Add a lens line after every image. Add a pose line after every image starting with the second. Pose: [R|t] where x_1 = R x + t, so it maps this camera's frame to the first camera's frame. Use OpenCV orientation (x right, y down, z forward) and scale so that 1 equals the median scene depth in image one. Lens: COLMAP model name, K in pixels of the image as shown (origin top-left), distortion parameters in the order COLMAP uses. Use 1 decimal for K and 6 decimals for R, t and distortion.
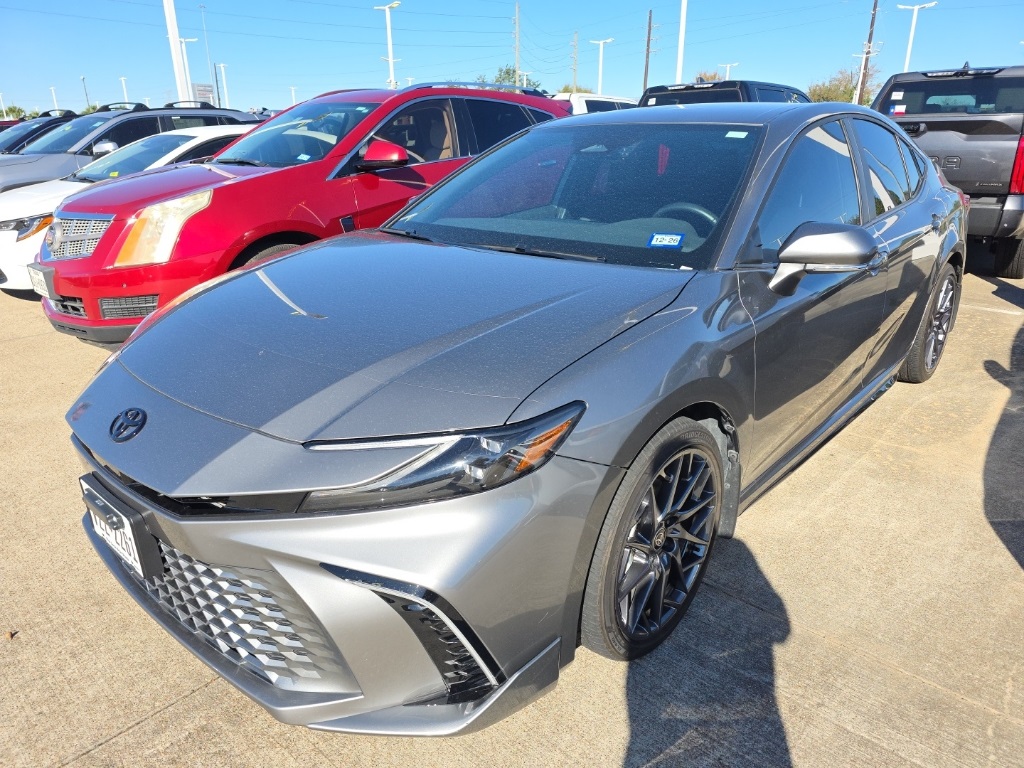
lens RADIAL K [[690.5, 0, 511.6], [0, 690.5, 382.1], [0, 0, 1]] dist [-0.044992, -0.002301]
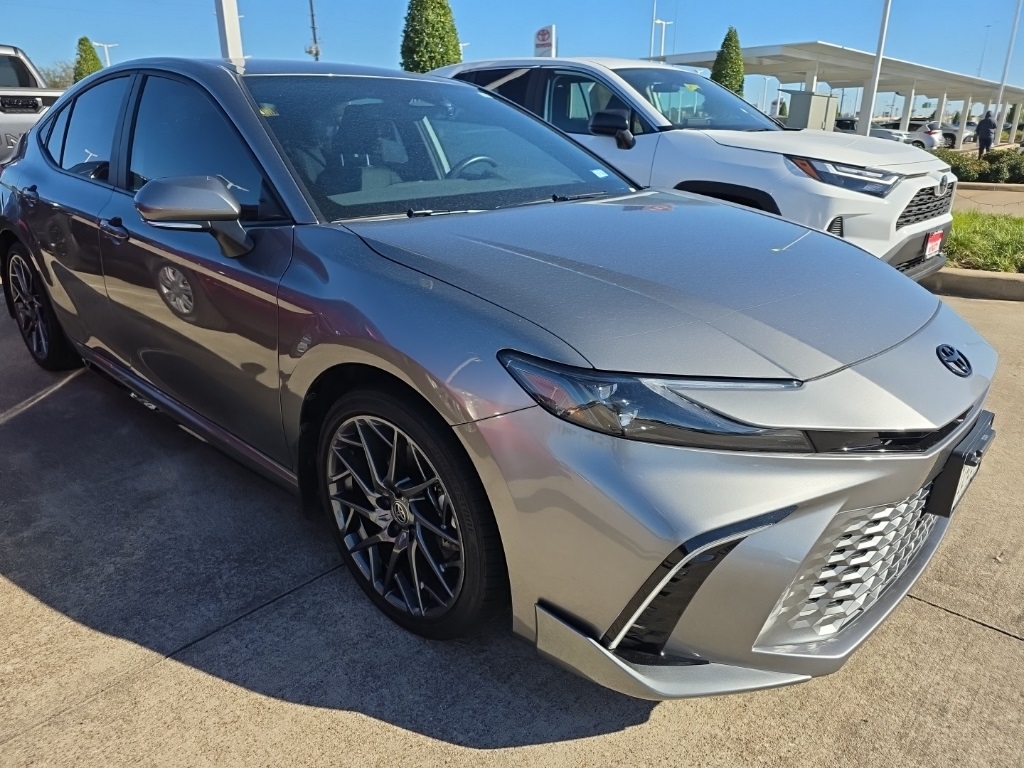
lens RADIAL K [[690.5, 0, 512.9], [0, 690.5, 385.0], [0, 0, 1]] dist [-0.044992, -0.002301]
pose [[0.026929, -0.349528, 0.936539, -1.274349], [0.334455, 0.886035, 0.321063, -0.364119], [-0.942027, 0.304584, 0.140762, 1.248932]]
